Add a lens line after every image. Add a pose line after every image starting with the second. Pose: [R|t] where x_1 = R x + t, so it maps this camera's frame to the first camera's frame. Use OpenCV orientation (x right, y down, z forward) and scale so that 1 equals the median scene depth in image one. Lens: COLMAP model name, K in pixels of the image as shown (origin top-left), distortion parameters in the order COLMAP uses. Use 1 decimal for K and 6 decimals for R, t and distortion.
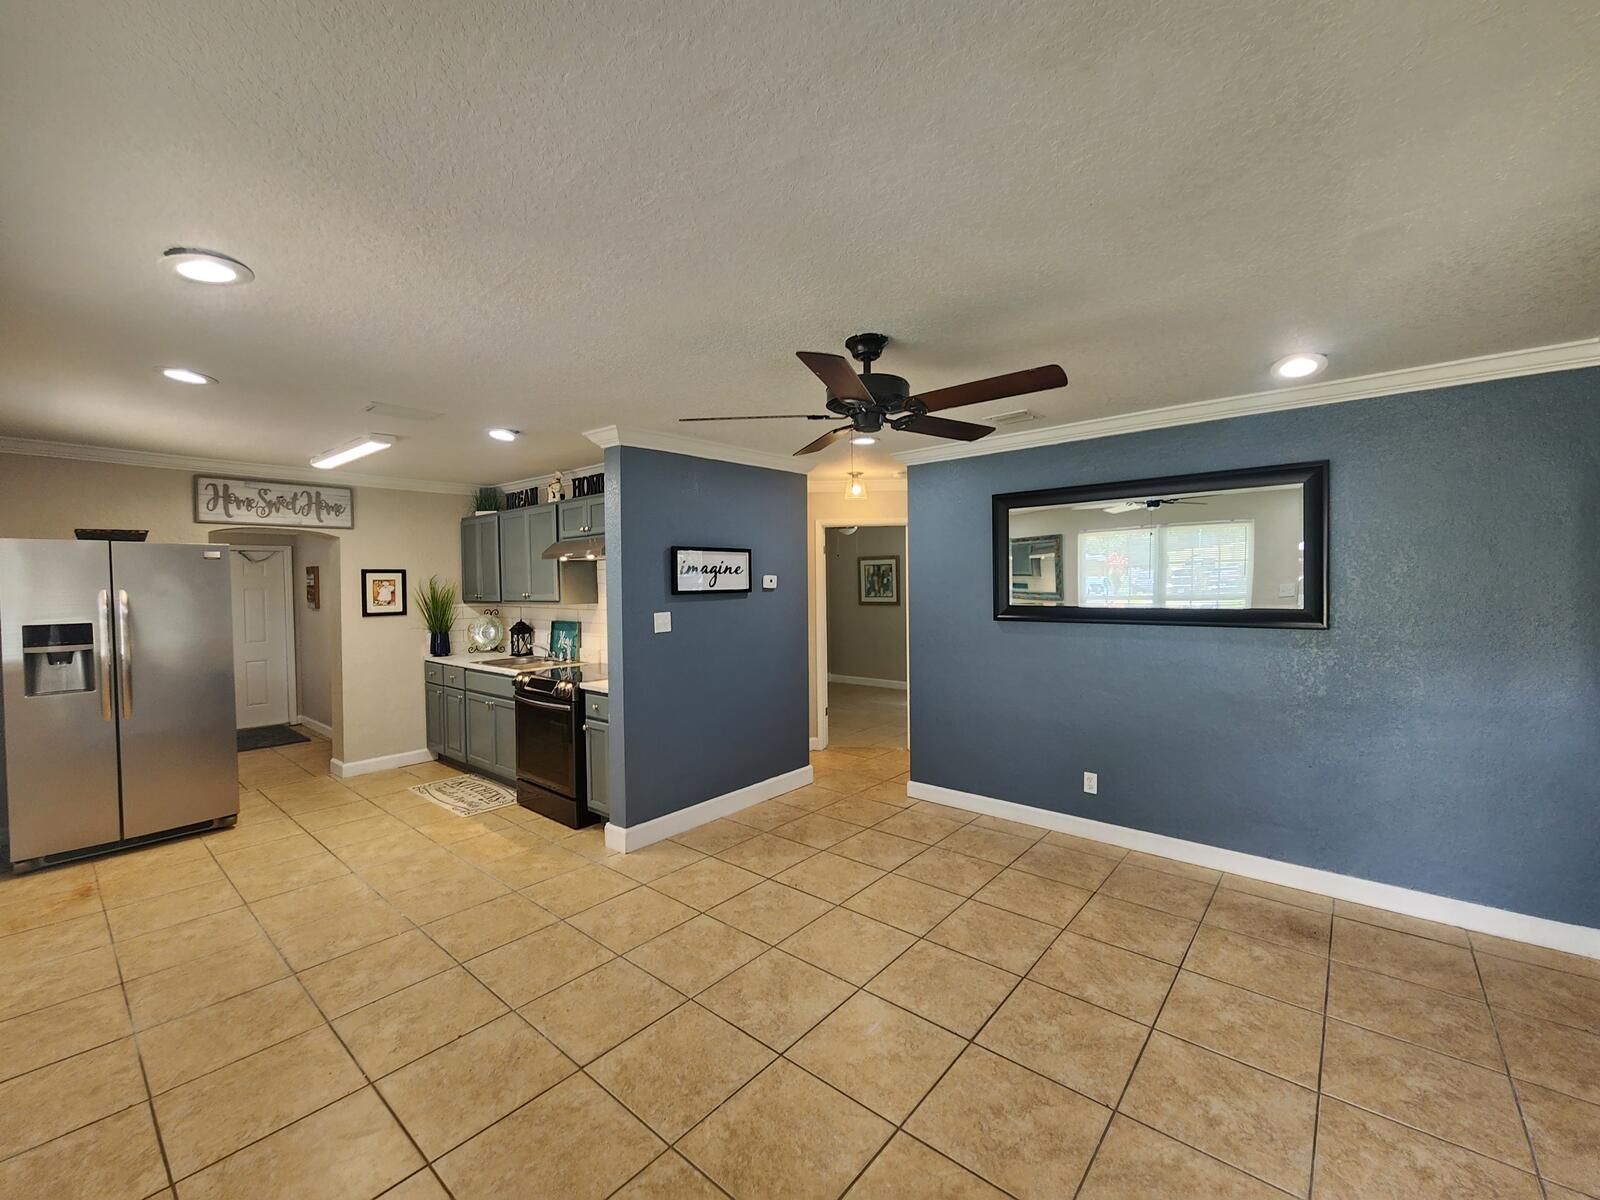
lens RADIAL K [[657.3, 0, 798.8], [0, 657.3, 596.6], [0, 0, 1]] dist [0.002371, 0.000341]
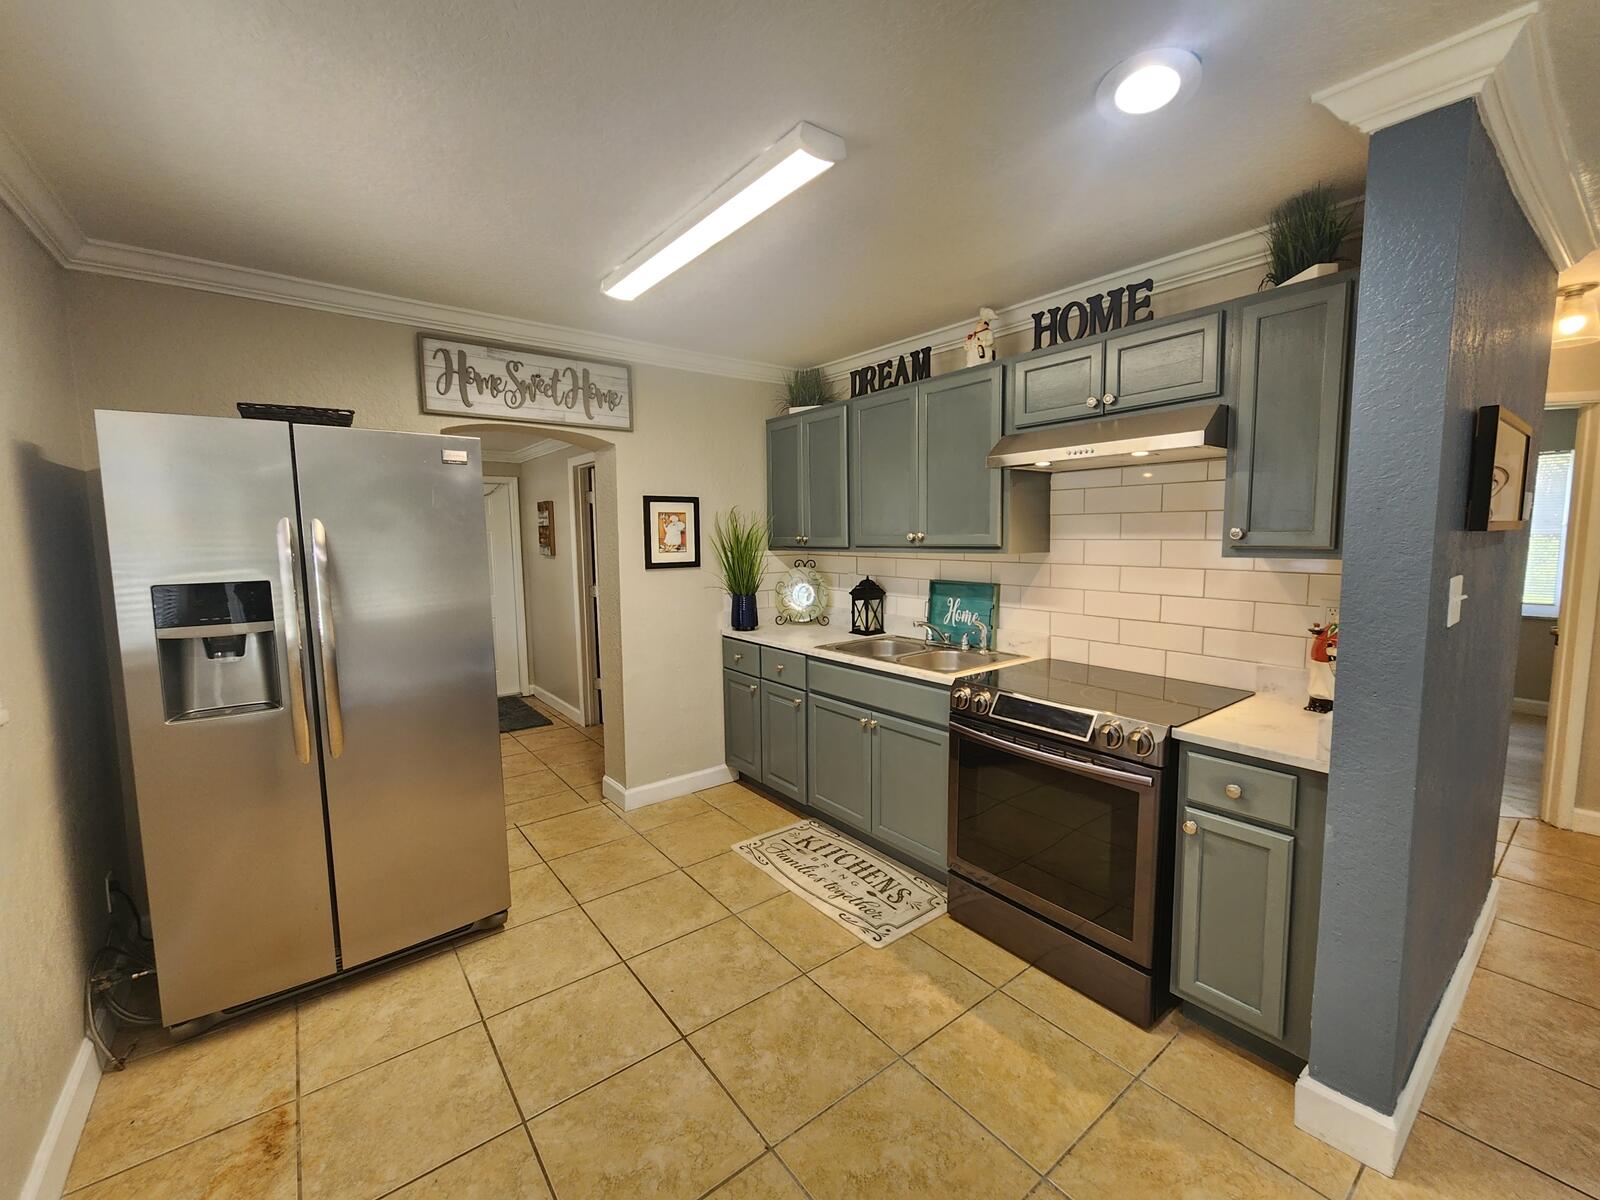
lens RADIAL K [[657.3, 0, 803.8], [0, 657.3, 601.0], [0, 0, 1]] dist [0.002371, 0.000341]
pose [[0.979528, 0.023202, -0.199967, -0.437153], [-0.006544, 0.996481, 0.083566, 0.007608], [0.201202, -0.080547, 0.976233, 0.455048]]
